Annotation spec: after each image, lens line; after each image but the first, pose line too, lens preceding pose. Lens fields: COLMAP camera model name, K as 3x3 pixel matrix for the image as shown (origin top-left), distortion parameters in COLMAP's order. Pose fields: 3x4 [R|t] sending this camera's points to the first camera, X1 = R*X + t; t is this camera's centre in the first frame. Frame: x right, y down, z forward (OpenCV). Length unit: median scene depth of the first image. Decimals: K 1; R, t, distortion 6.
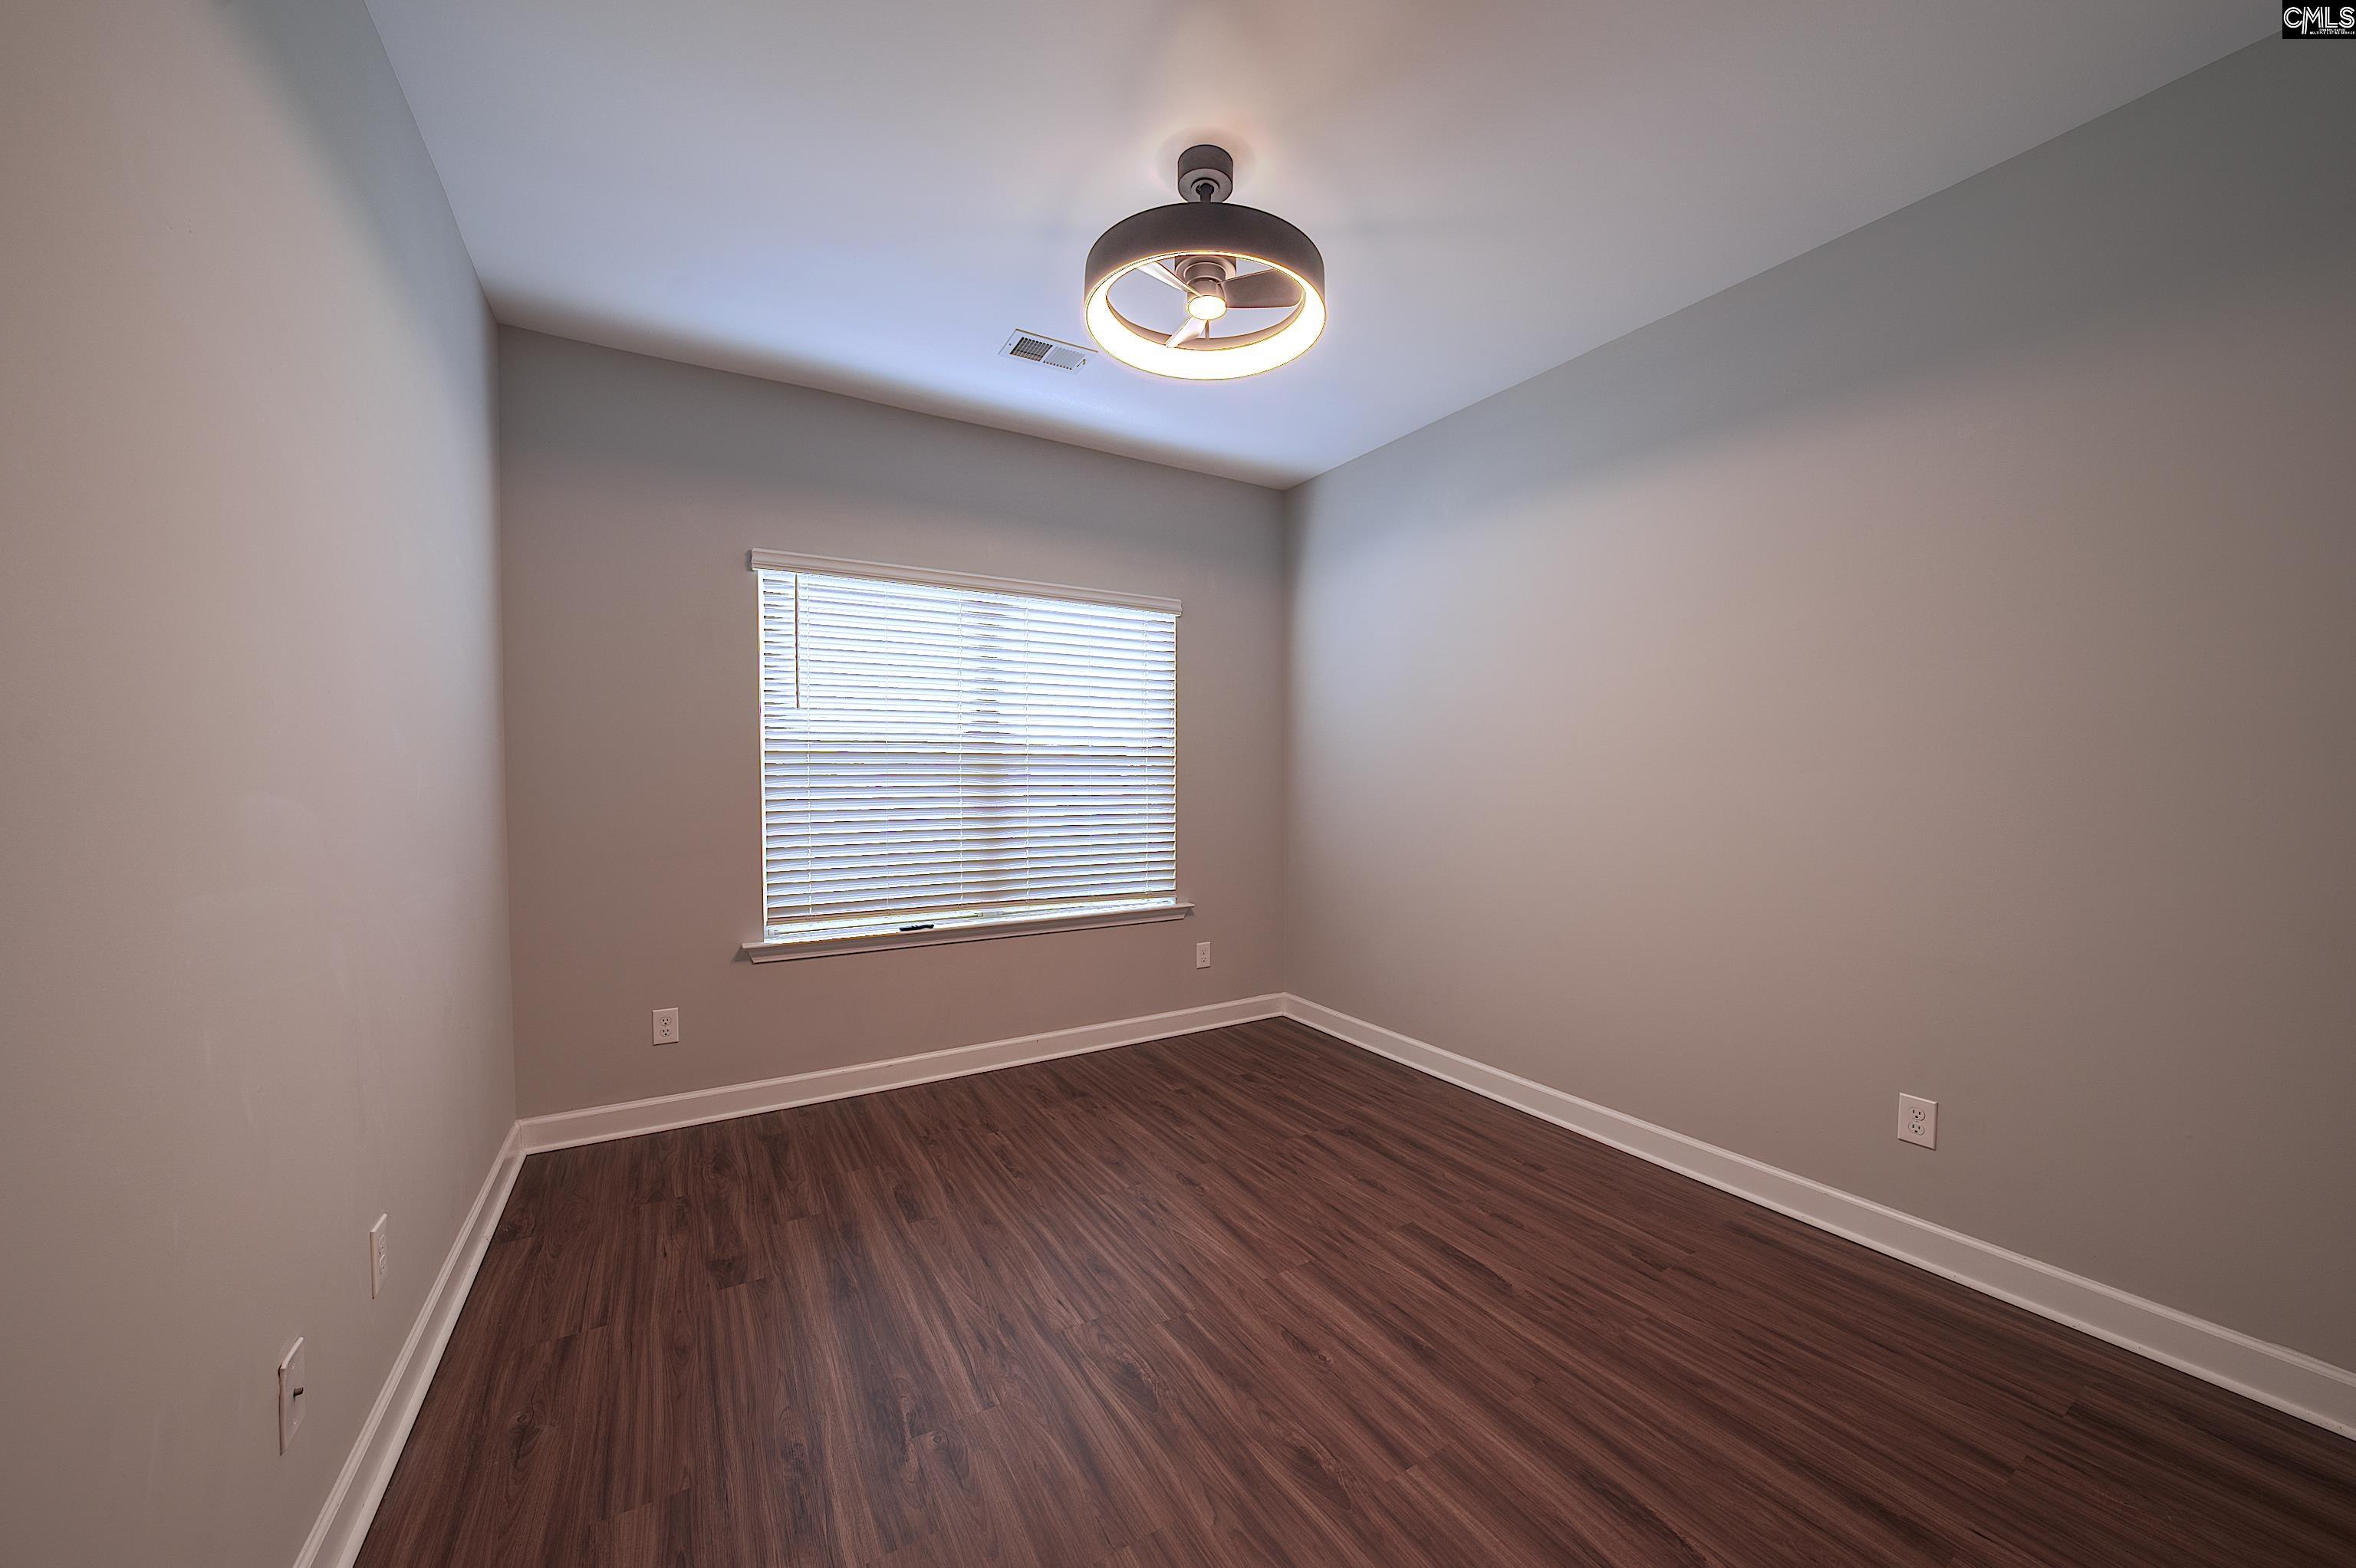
lens RADIAL K [[811.4, 0, 1178.0], [0, 811.4, 784.0], [0, 0, 1]] dist [-0.000621, 0.000172]
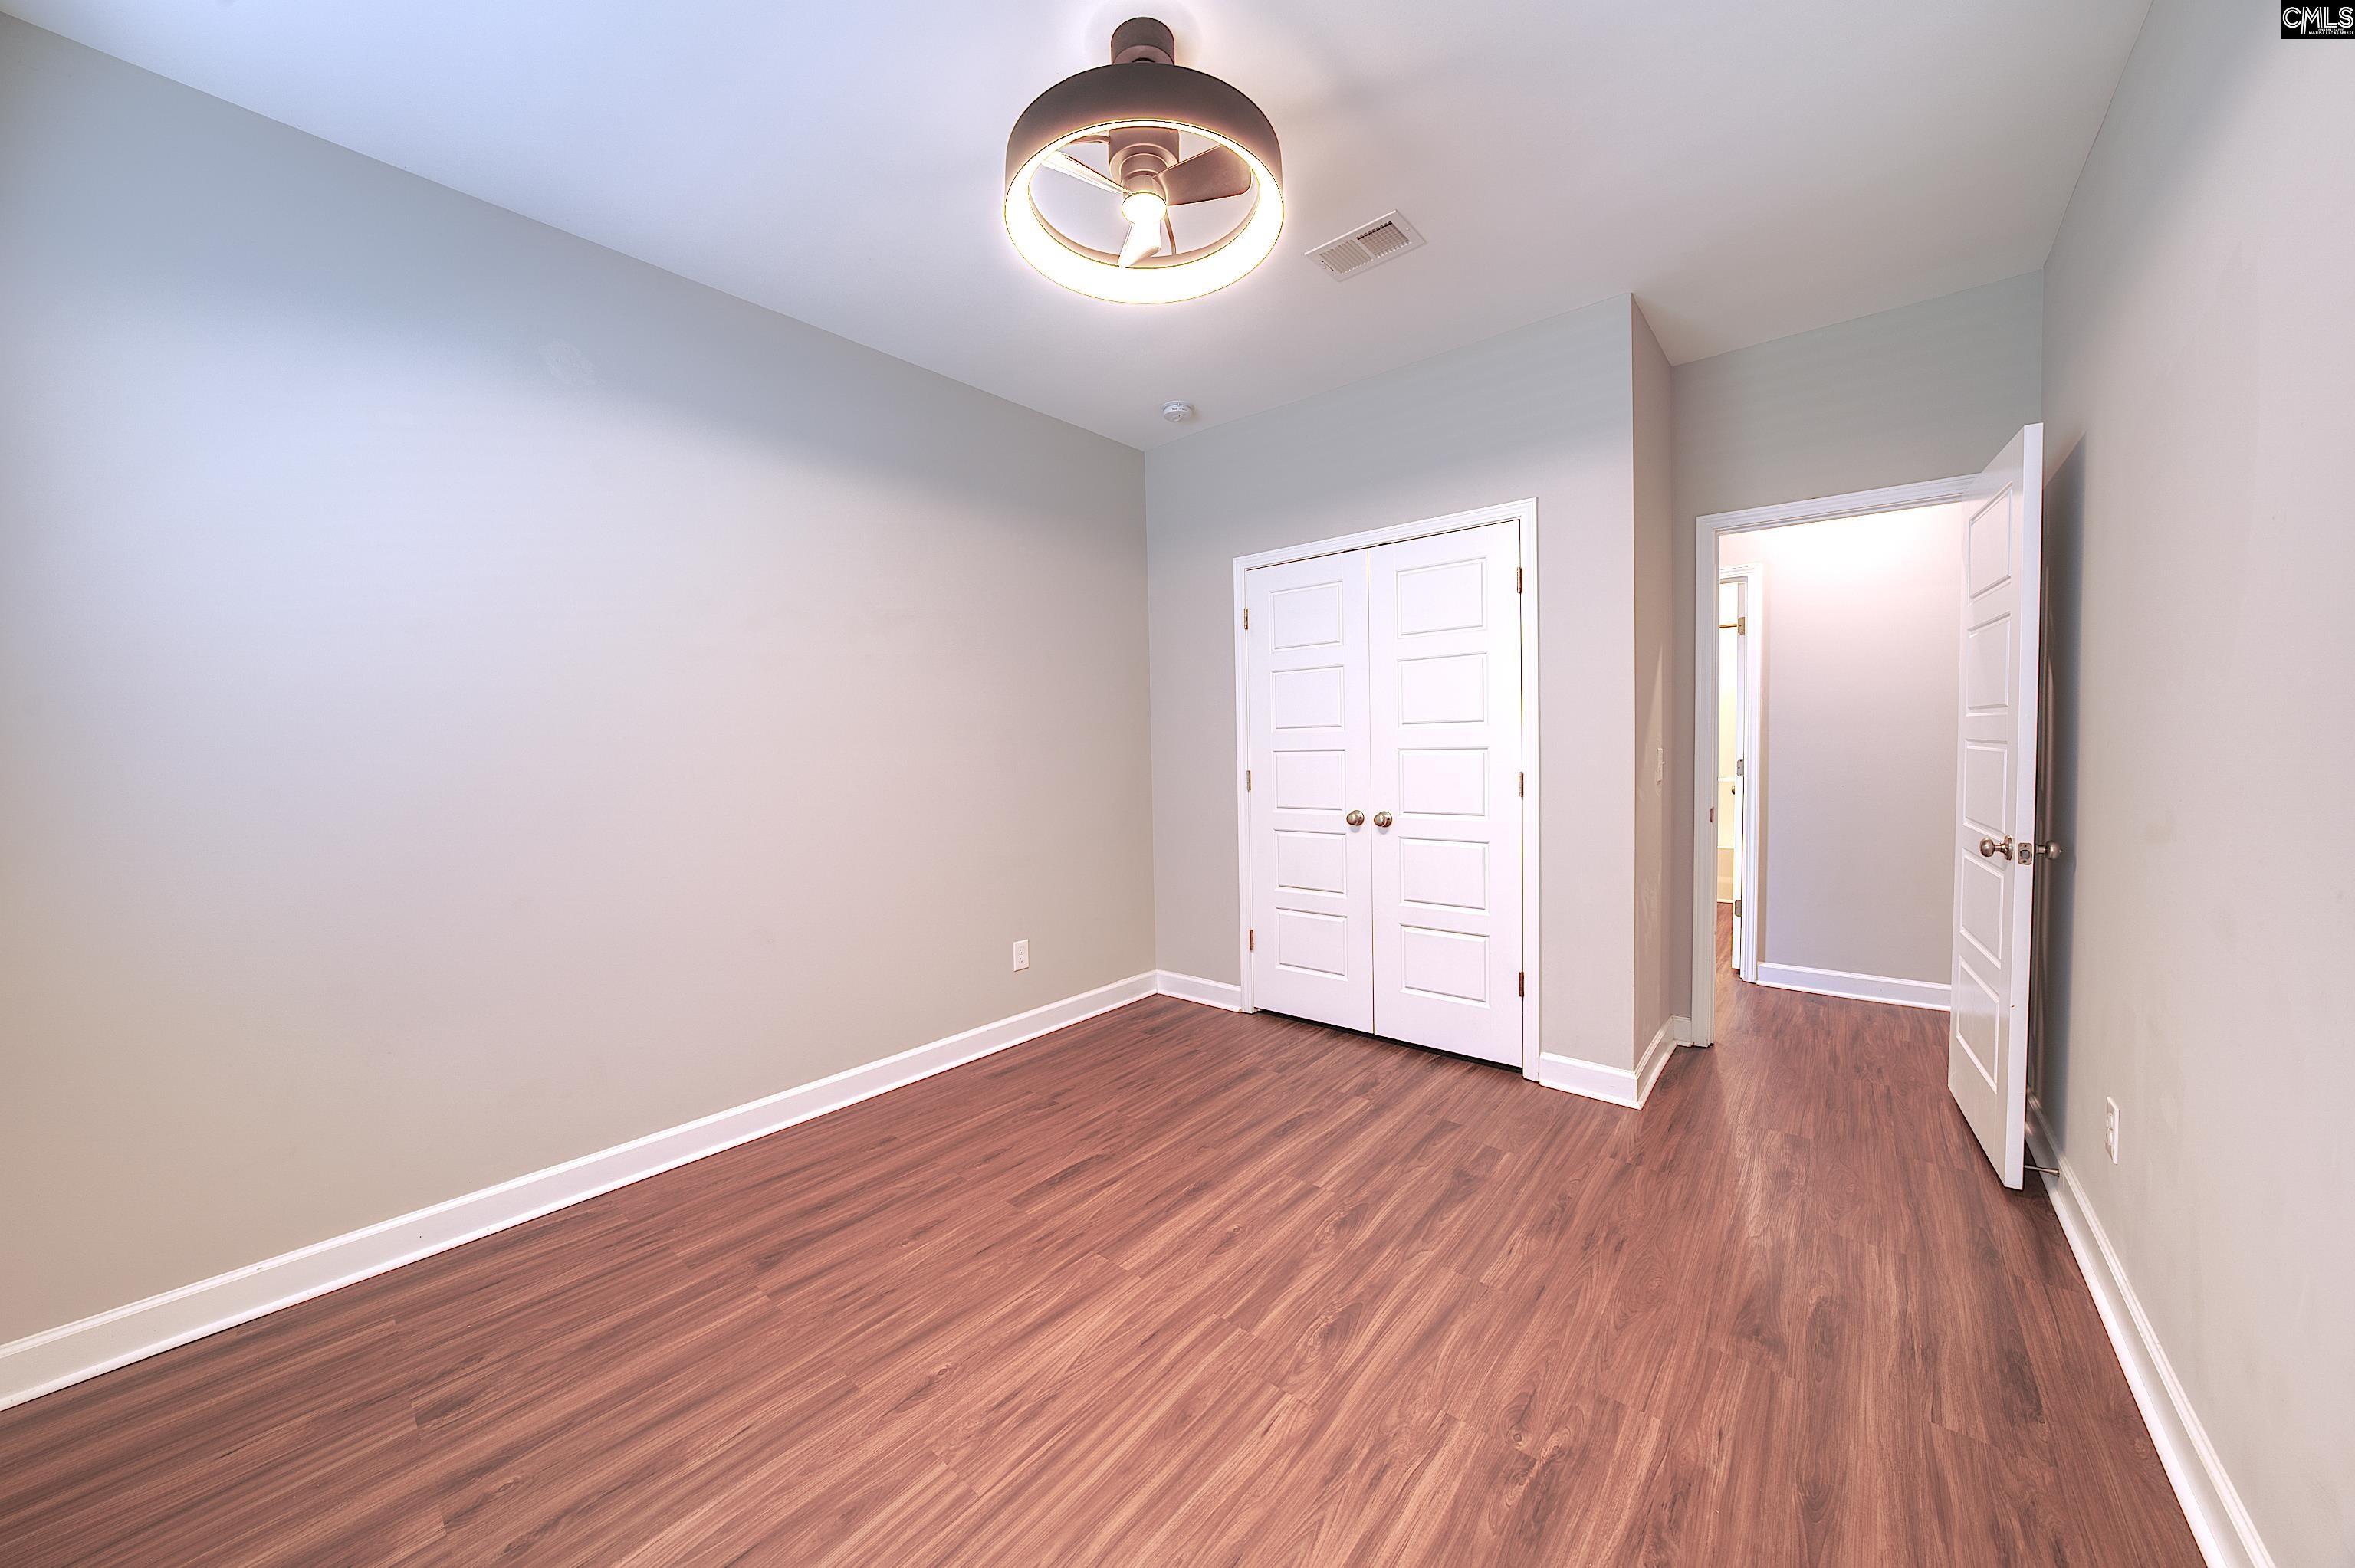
lens RADIAL K [[811.0, 0, 1177.5], [0, 811.0, 784.0], [0, 0, 1]] dist [-0.000621, 0.000172]
pose [[-0.311638, -0.033855, 0.949598, -0.866586], [0.023020, 0.998803, 0.043164, -0.004185], [-0.949922, 0.035311, -0.310486, 1.362422]]
